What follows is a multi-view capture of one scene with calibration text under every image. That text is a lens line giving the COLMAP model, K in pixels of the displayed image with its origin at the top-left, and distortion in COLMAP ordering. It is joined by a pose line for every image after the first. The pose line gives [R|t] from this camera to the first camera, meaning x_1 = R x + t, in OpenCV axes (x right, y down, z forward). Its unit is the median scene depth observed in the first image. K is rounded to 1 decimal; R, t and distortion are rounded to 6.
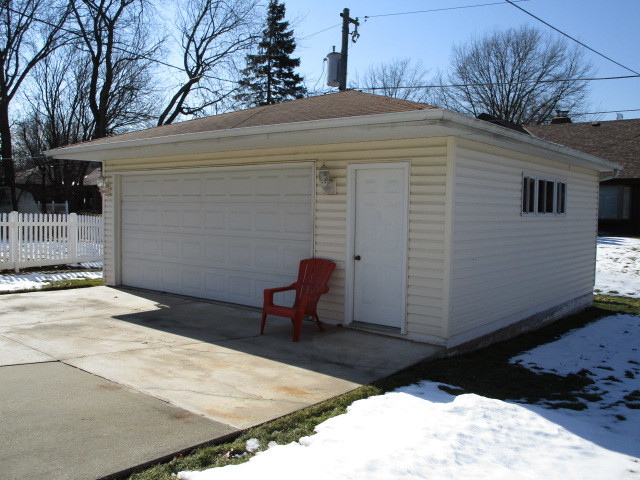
lens RADIAL K [[594.2, 0, 320.0], [0, 594.2, 240.0], [0, 0, 1]] dist [0.000346, -0.001458]
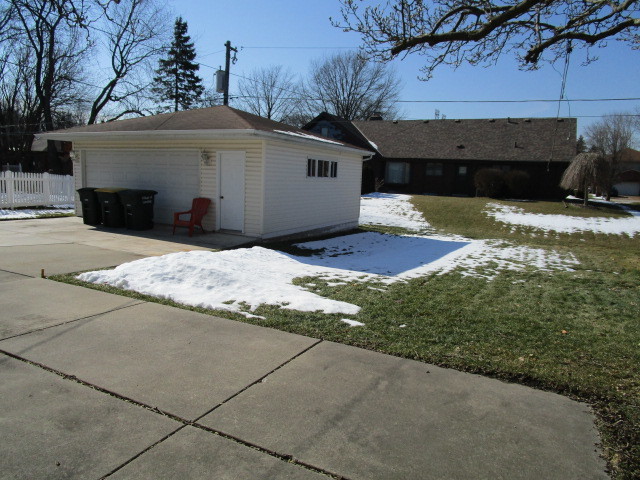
lens RADIAL K [[462.0, 0, 320.0], [0, 462.0, 240.0], [0, 0, 1]] dist [-0.017771, -0.000189]
pose [[0.977972, -0.008597, 0.208558, 0.015495], [-0.010059, 0.996050, 0.088227, 0.008353], [-0.208493, -0.088381, 0.974022, -0.158571]]
